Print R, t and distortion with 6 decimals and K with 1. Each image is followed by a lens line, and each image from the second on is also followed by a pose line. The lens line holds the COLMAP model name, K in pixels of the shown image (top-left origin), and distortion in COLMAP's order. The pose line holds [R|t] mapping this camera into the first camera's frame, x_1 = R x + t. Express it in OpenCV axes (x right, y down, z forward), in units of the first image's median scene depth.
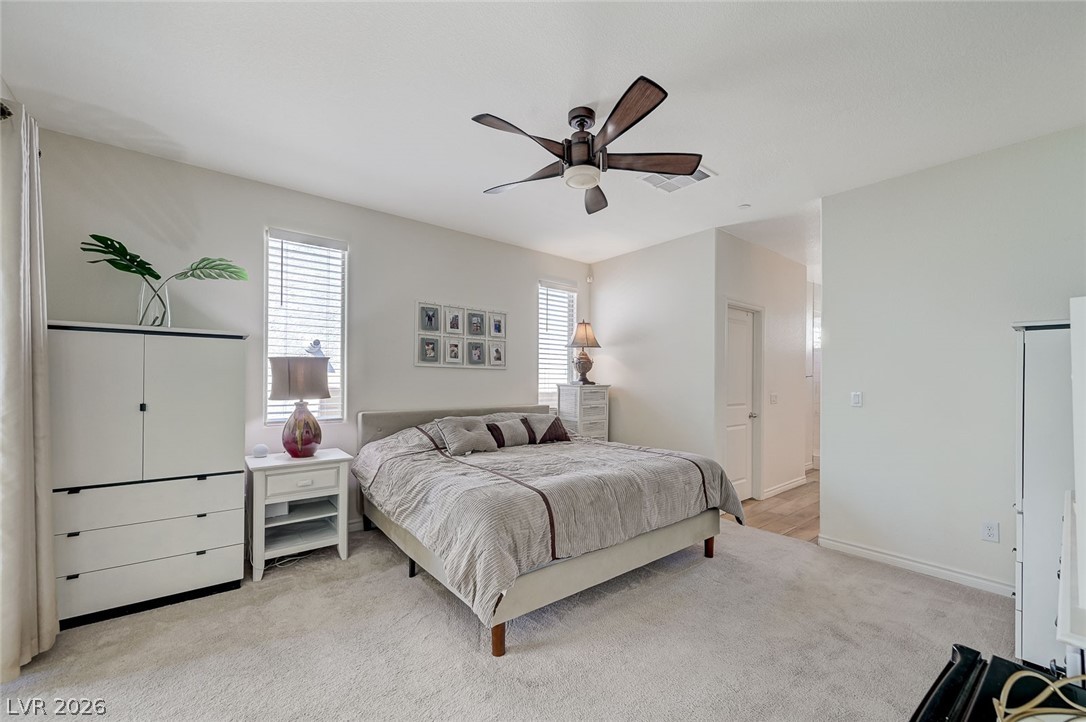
lens RADIAL K [[426.8, 0, 559.3], [0, 426.8, 377.0], [0, 0, 1]] dist [-0.003227, -0.001171]
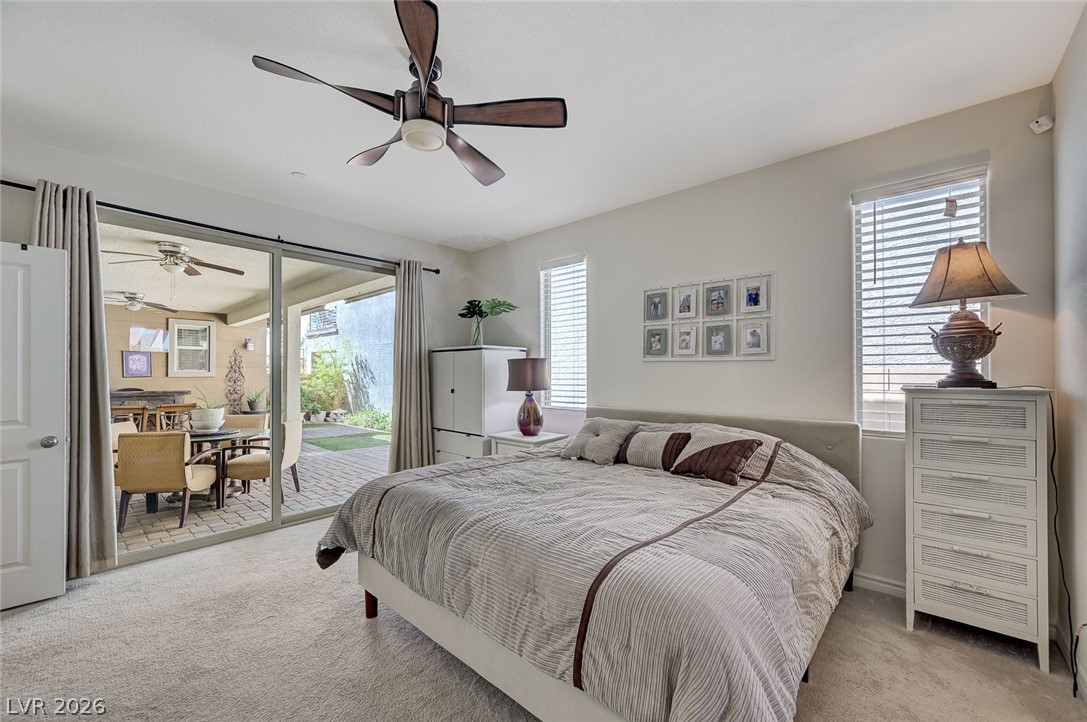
lens RADIAL K [[427.2, 0, 541.3], [0, 427.2, 371.6], [0, 0, 1]] dist [-0.003227, -0.001171]
pose [[0.139200, -0.012314, -0.990188, 0.505077], [0.003341, 0.999923, -0.011965, 0.006241], [0.990259, -0.001643, 0.139230, 0.619762]]
